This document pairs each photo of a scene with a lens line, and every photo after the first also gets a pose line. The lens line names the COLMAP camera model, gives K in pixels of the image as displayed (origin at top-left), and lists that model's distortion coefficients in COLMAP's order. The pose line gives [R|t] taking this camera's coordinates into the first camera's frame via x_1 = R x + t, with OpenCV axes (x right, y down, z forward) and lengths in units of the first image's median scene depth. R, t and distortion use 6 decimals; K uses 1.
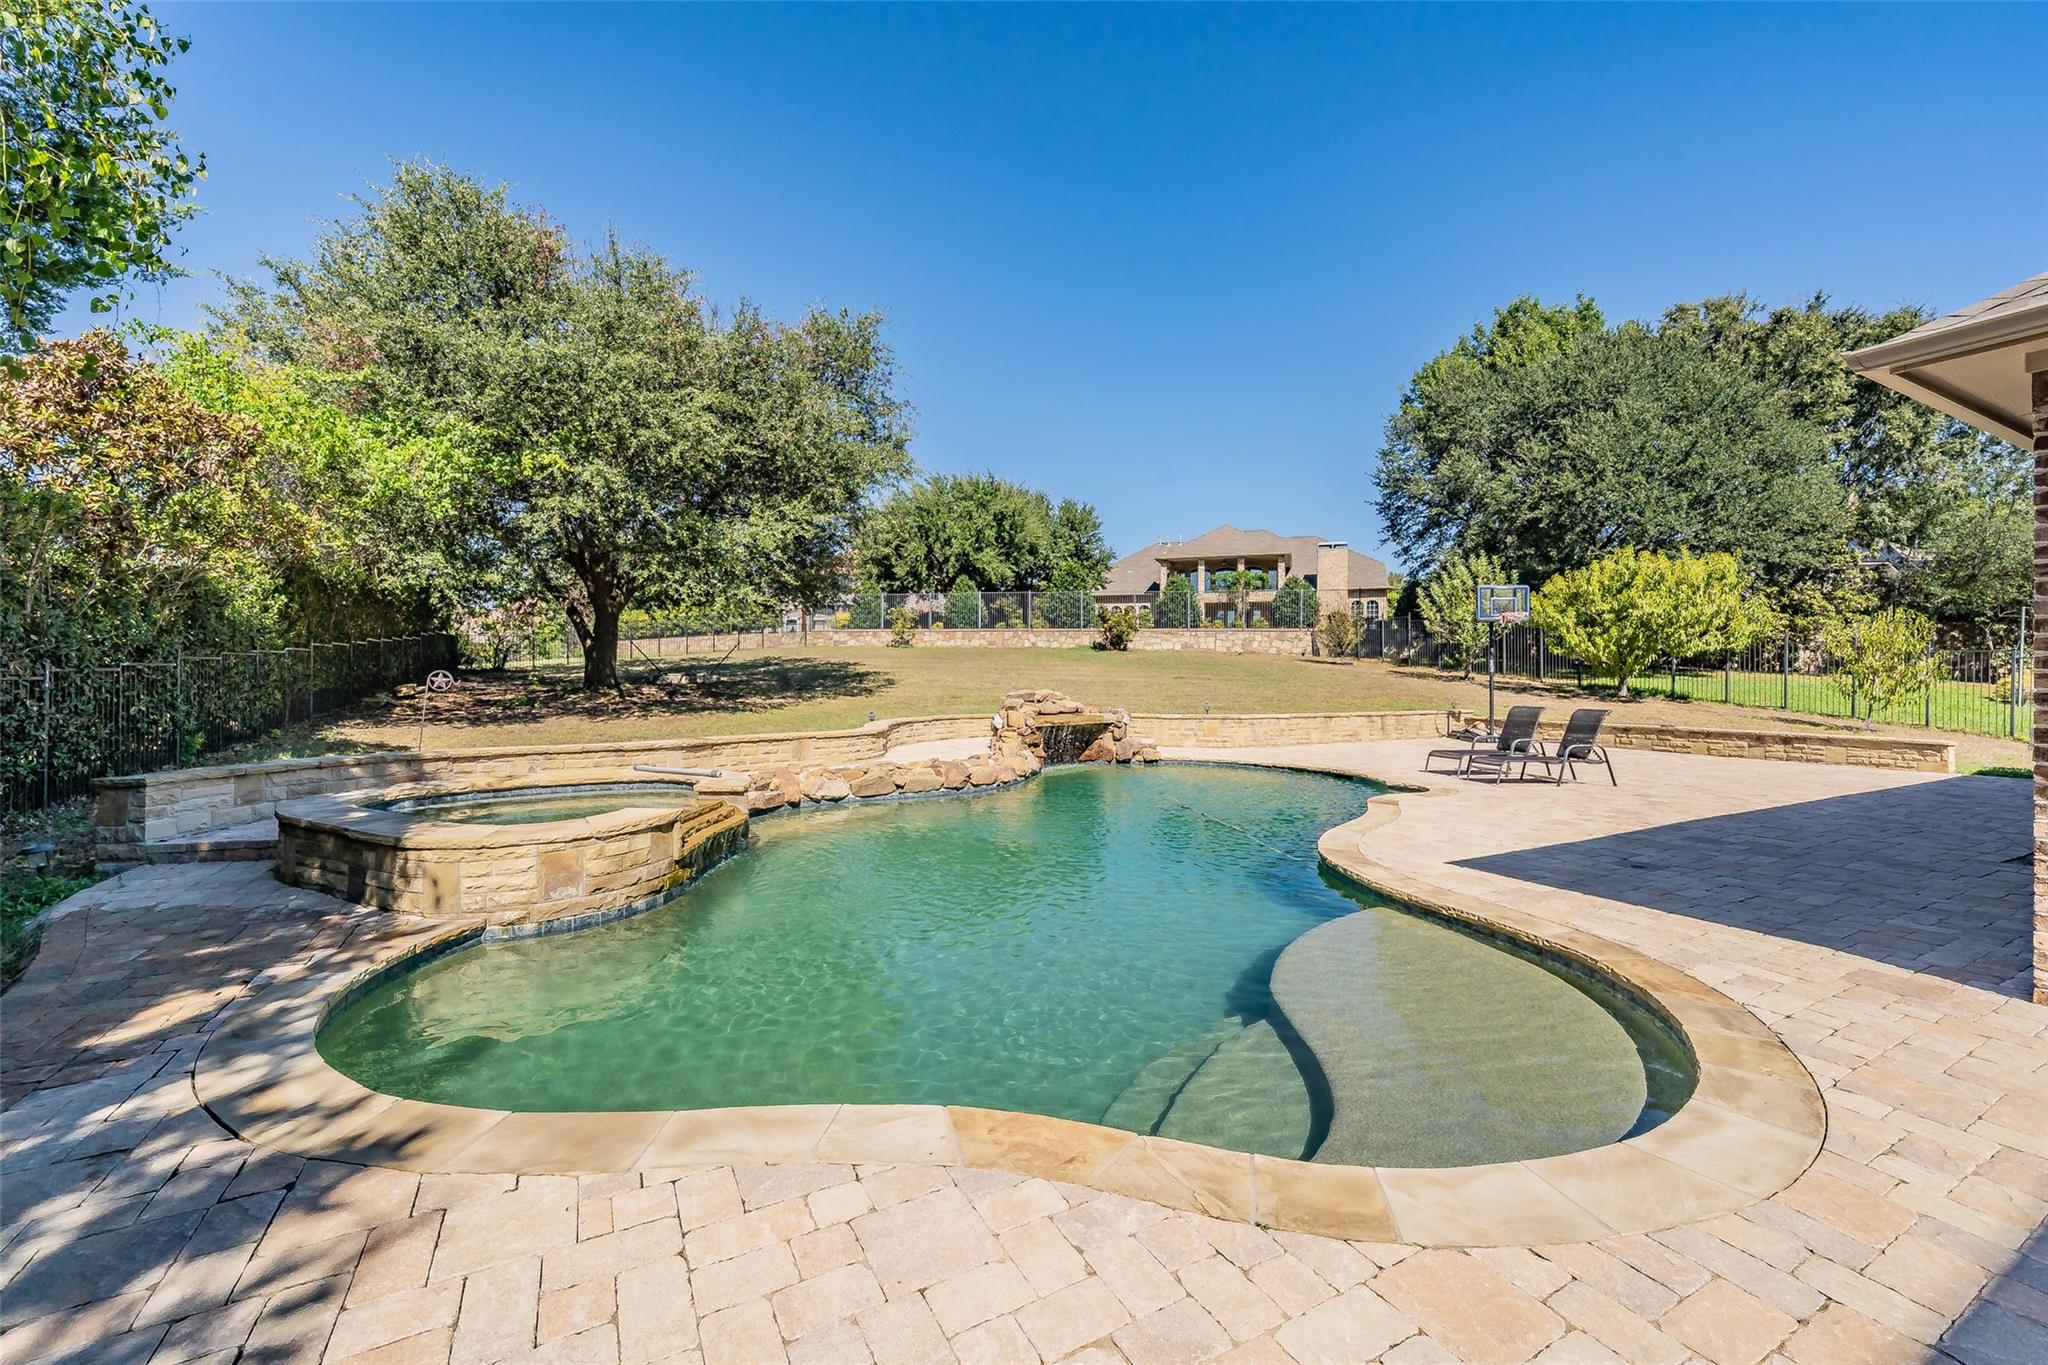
lens RADIAL K [[806.2, 0, 1025.6], [0, 806.2, 670.1], [0, 0, 1]] dist [-0.002213, -0.000159]
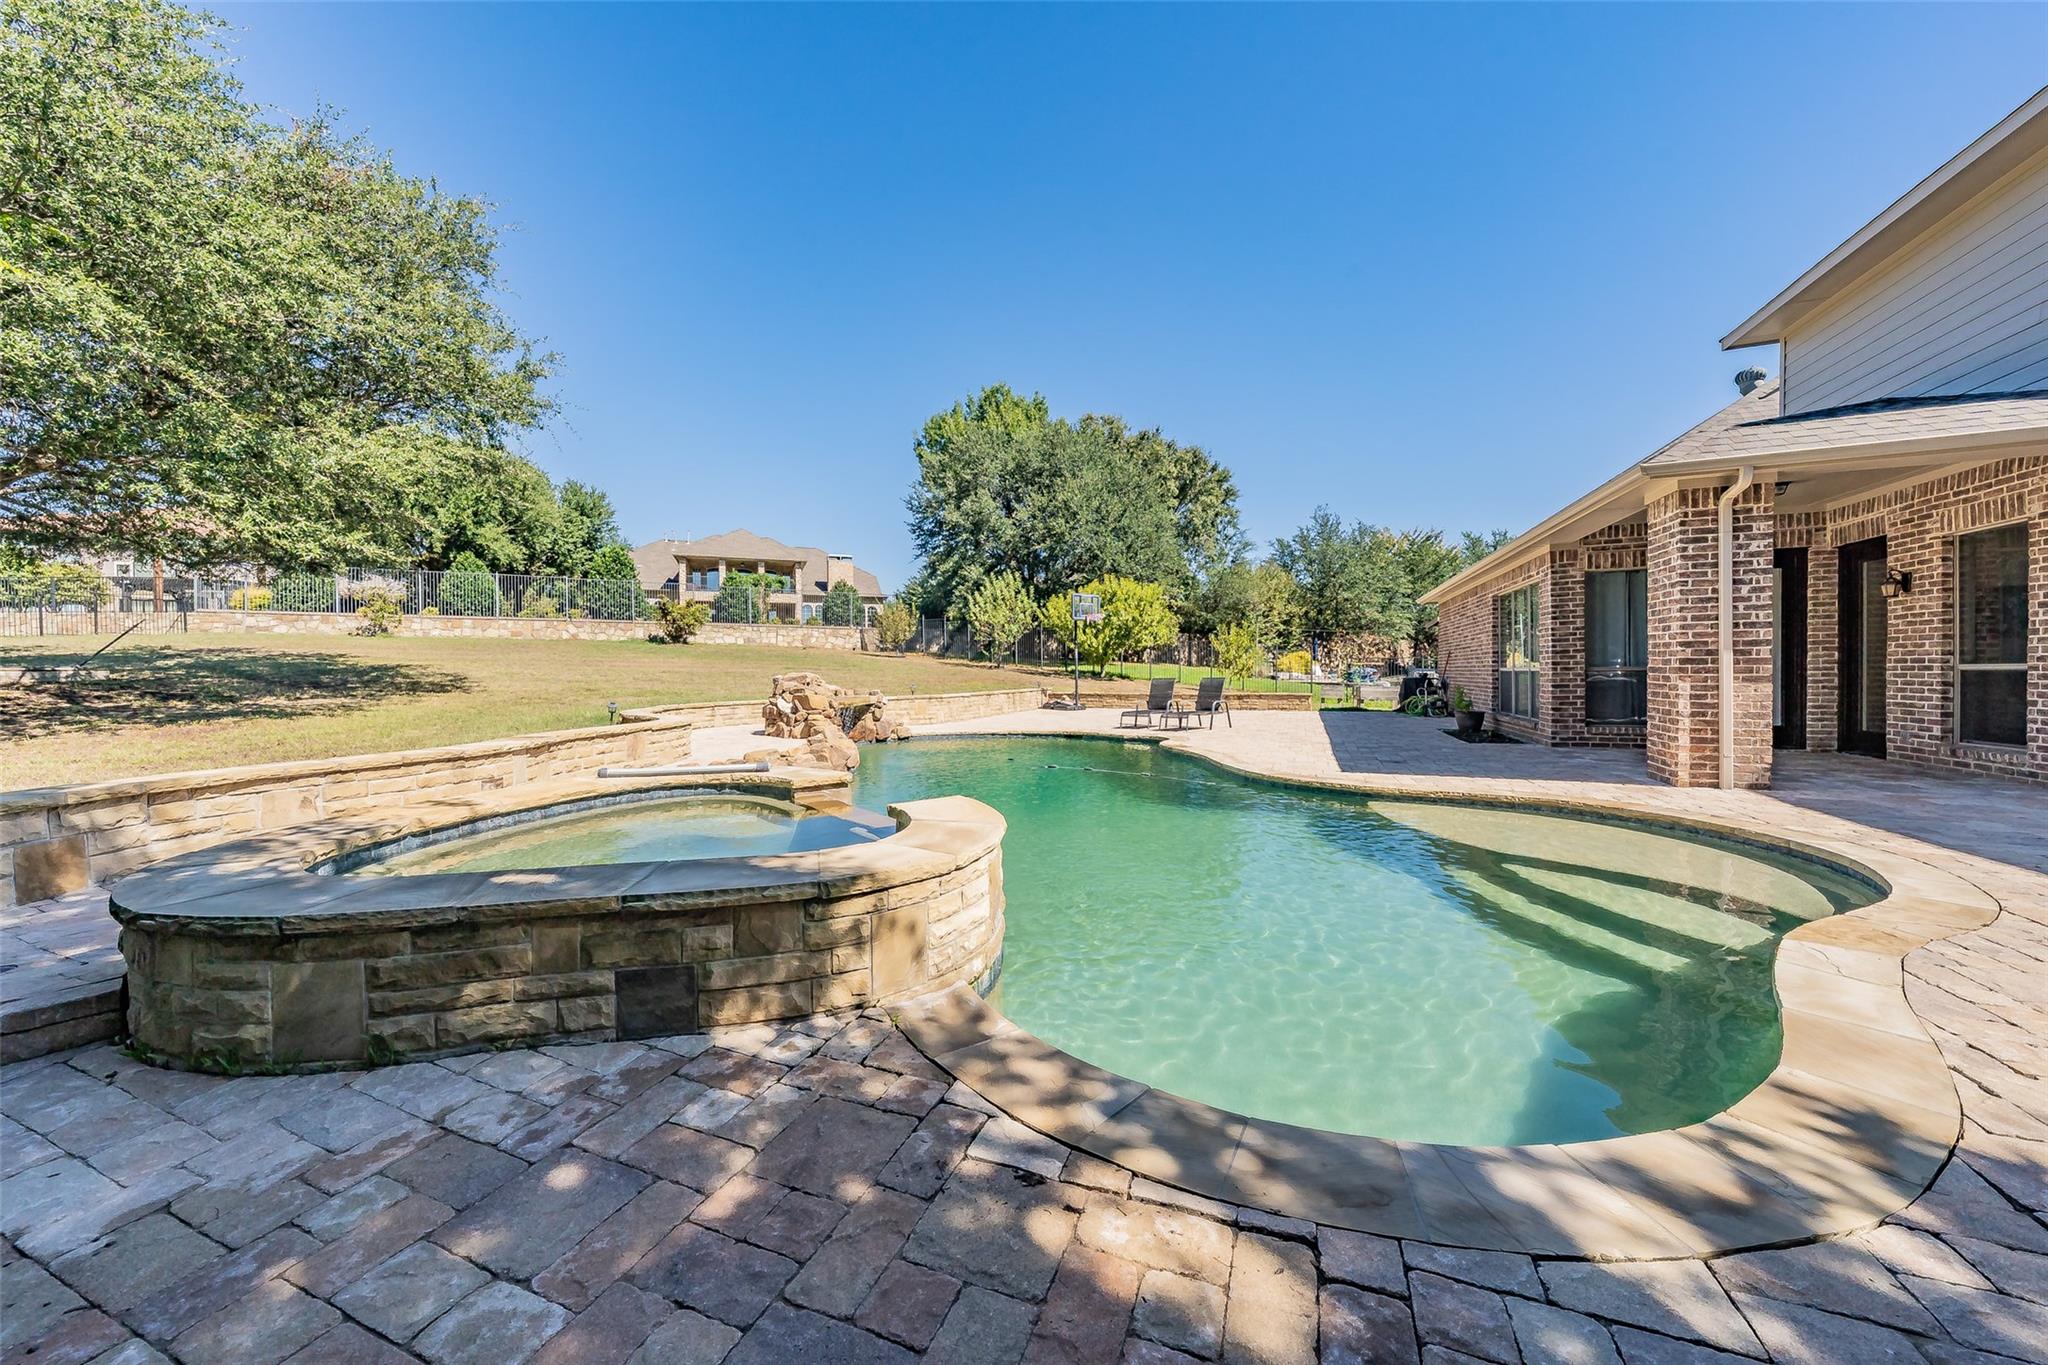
lens RADIAL K [[714.0, 0, 1020.8], [0, 714.0, 678.5], [0, 0, 1]] dist [0.006573, 0.000015]
pose [[0.764625, -0.018703, 0.644204, -0.130879], [0.010623, 0.999809, 0.016419, 0.007781], [-0.644388, -0.005712, 0.764677, 0.068670]]
